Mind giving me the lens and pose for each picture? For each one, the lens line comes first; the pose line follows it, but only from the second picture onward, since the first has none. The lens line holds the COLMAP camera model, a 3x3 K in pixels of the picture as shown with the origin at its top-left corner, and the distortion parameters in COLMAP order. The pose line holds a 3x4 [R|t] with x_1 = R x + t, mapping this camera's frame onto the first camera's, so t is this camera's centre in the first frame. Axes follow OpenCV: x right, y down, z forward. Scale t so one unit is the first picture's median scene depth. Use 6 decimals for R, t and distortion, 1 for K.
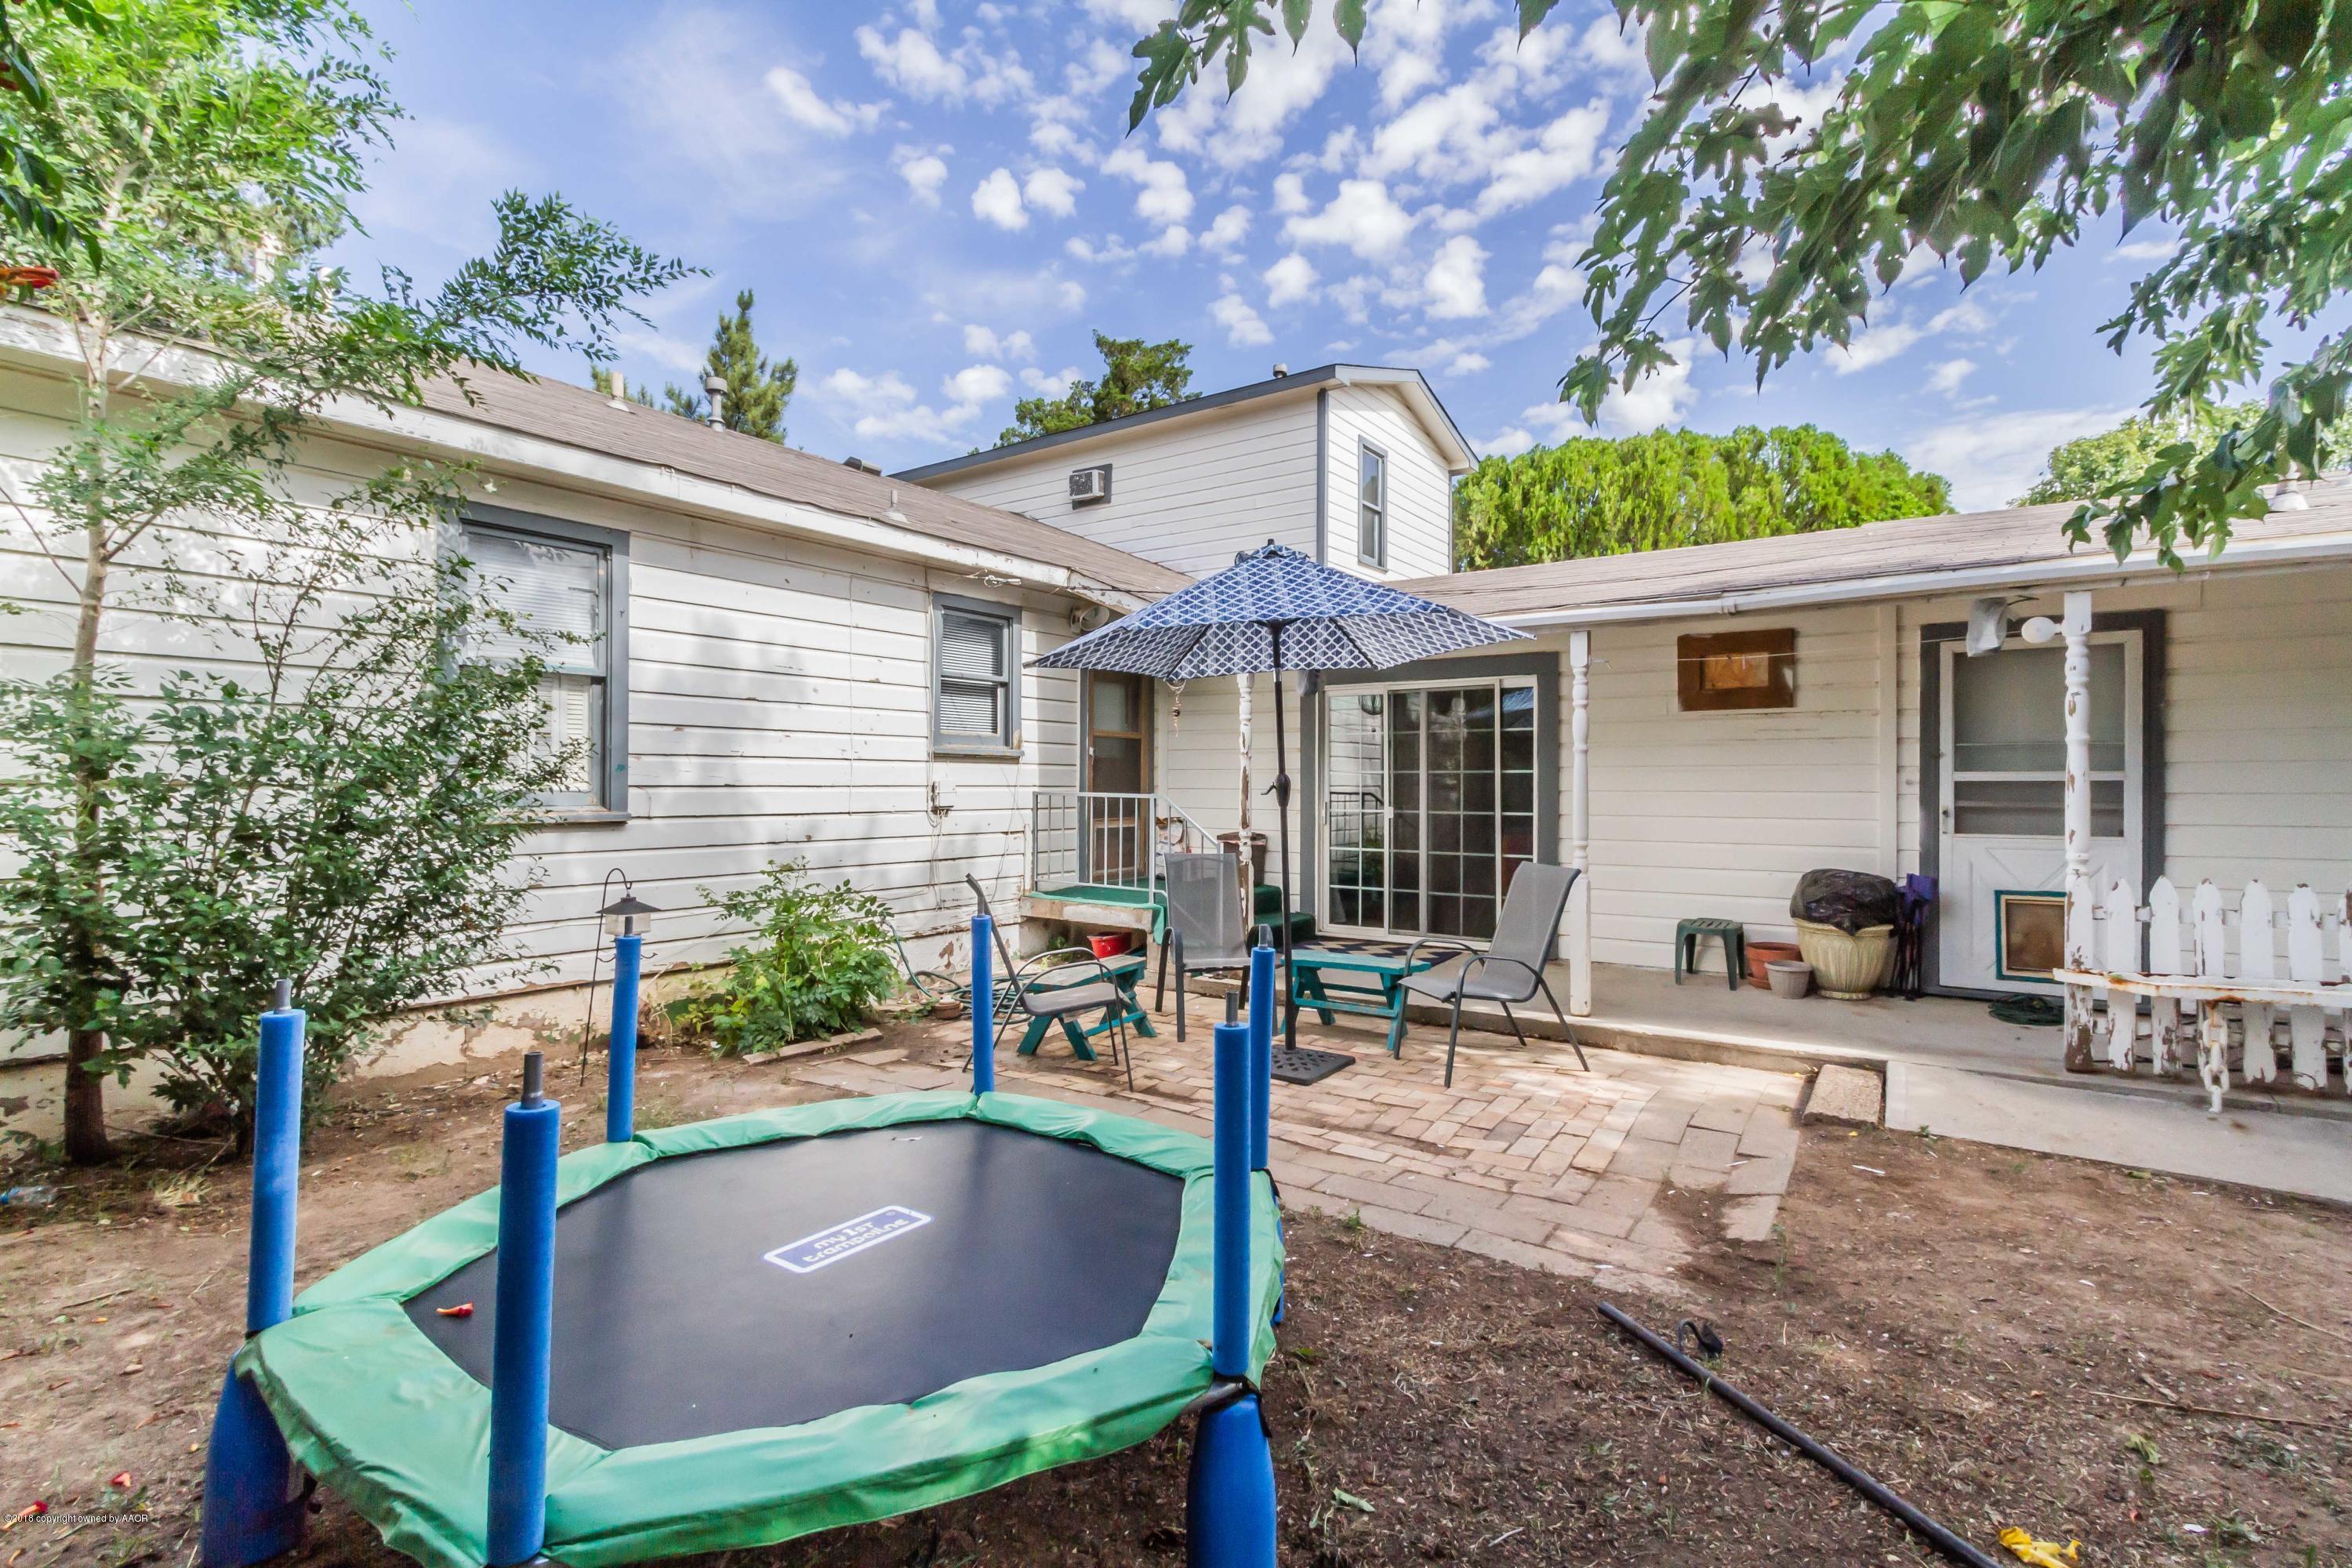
lens RADIAL K [[1080.5, 0, 1184.5], [0, 1080.5, 786.7], [0, 0, 1]] dist [0.001193, -0.002687]
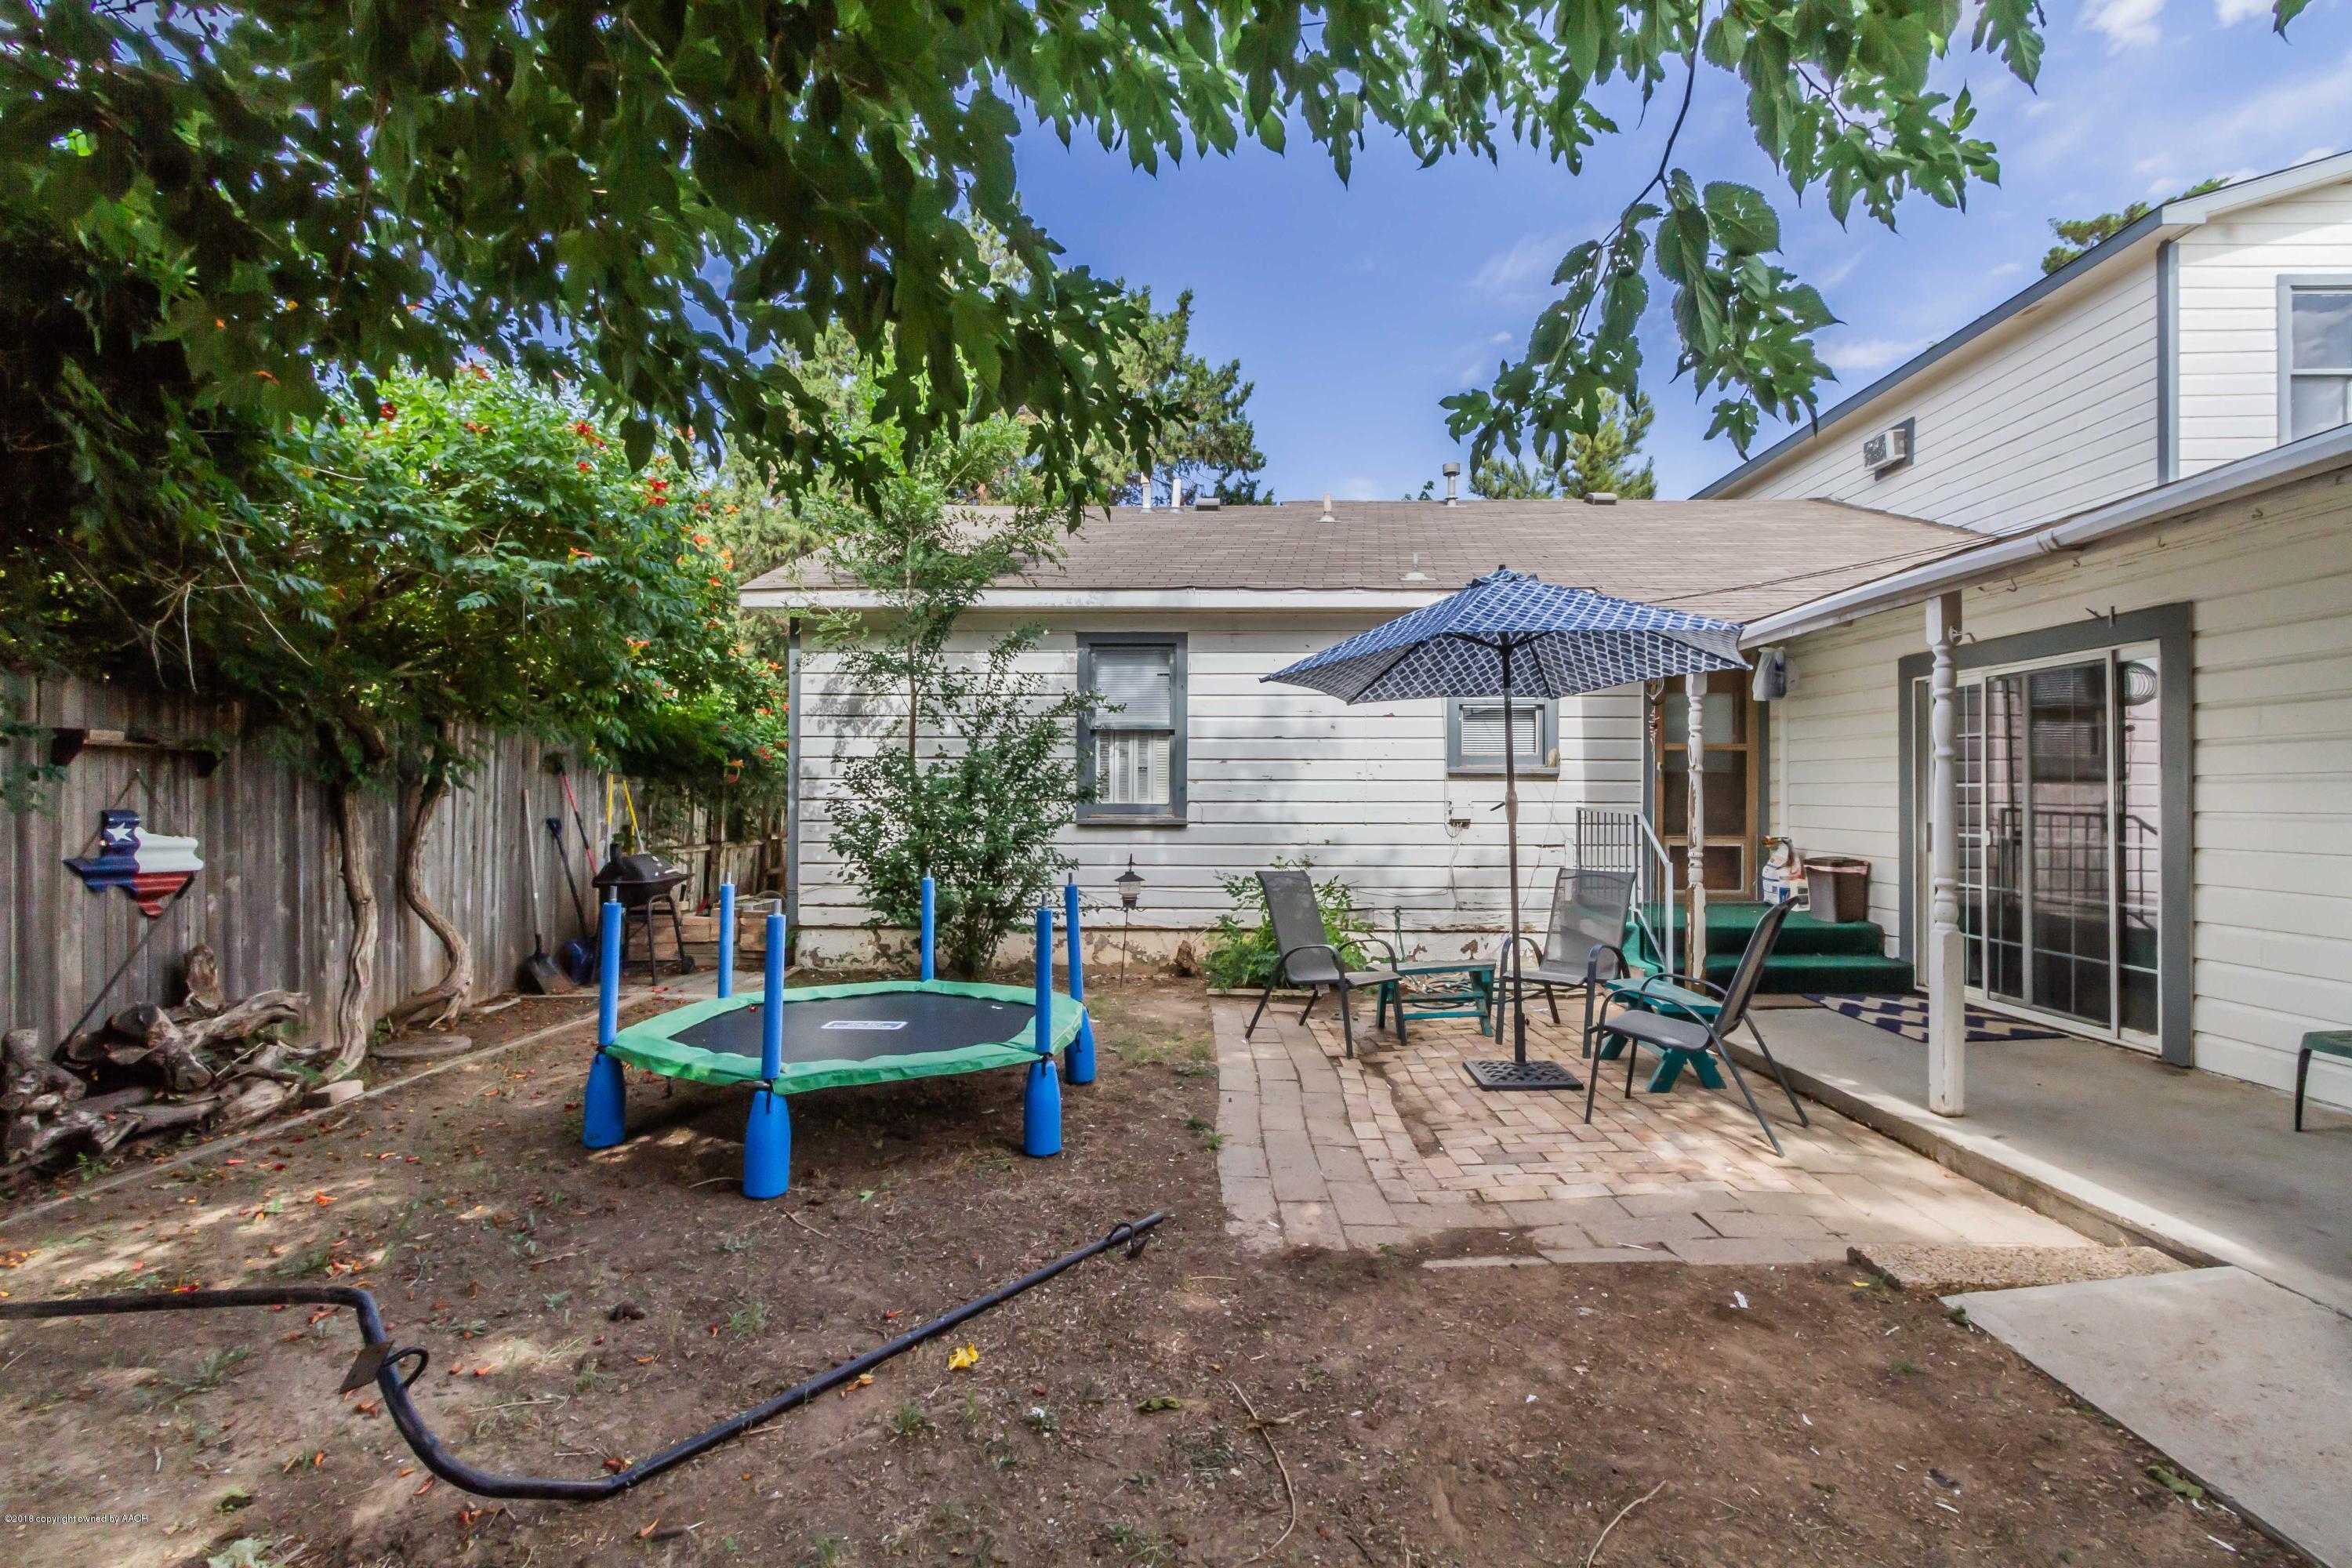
lens RADIAL K [[1080.5, 0, 1184.5], [0, 1080.5, 786.7], [0, 0, 1]] dist [0.001193, -0.002687]
pose [[0.553757, -0.008678, -0.832633, 0.856463], [-0.002743, 0.999921, -0.012246, -0.002695], [0.832674, 0.009065, 0.553689, 0.189419]]
